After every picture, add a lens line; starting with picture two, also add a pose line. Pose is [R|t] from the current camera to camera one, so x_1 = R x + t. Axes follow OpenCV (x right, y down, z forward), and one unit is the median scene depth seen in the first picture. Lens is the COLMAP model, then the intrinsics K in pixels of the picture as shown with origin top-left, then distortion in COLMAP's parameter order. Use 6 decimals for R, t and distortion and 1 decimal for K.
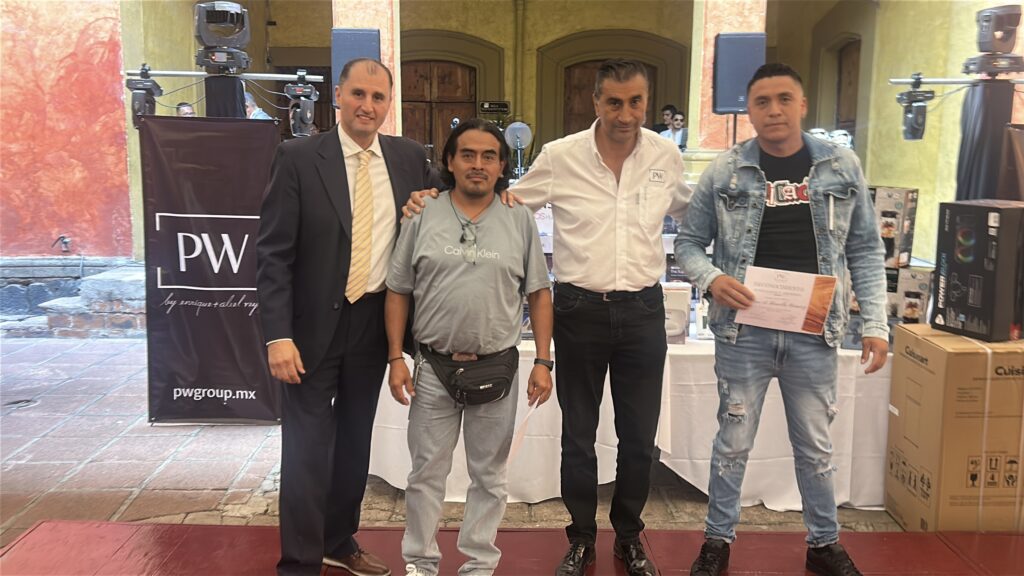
lens RADIAL K [[905.0, 0, 495.6], [0, 905.0, 300.9], [0, 0, 1]] dist [0.031857, -0.038108]
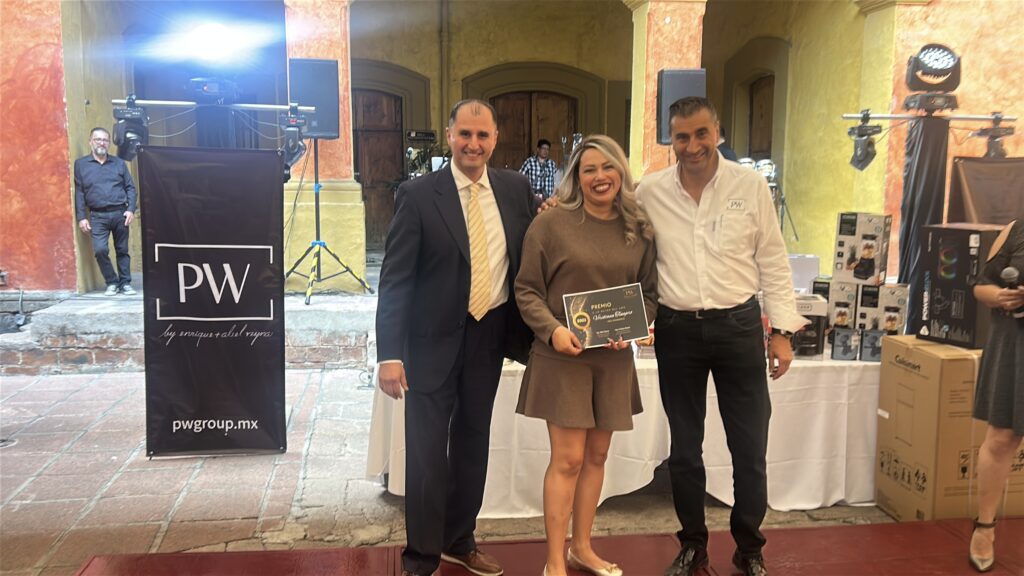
lens RADIAL K [[905.0, 0, 505.0], [0, 905.0, 309.2], [0, 0, 1]] dist [0.031857, -0.038108]
pose [[0.990893, -0.020990, 0.133007, -0.118487], [0.023744, 0.999535, -0.019154, 0.002446], [-0.132543, 0.022138, 0.990930, -0.027481]]
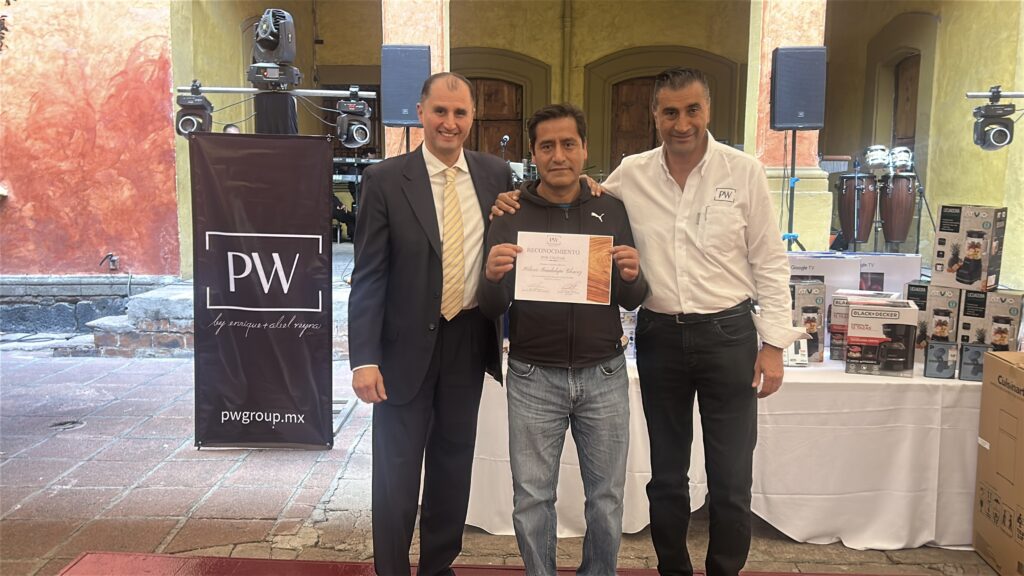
lens RADIAL K [[905.0, 0, 505.8], [0, 905.0, 299.2], [0, 0, 1]] dist [0.031857, -0.038108]
pose [[0.999459, 0.003890, -0.032666, -0.017235], [-0.004582, 0.999766, -0.021133, -0.004484], [0.032577, 0.021271, 0.999243, 0.032869]]
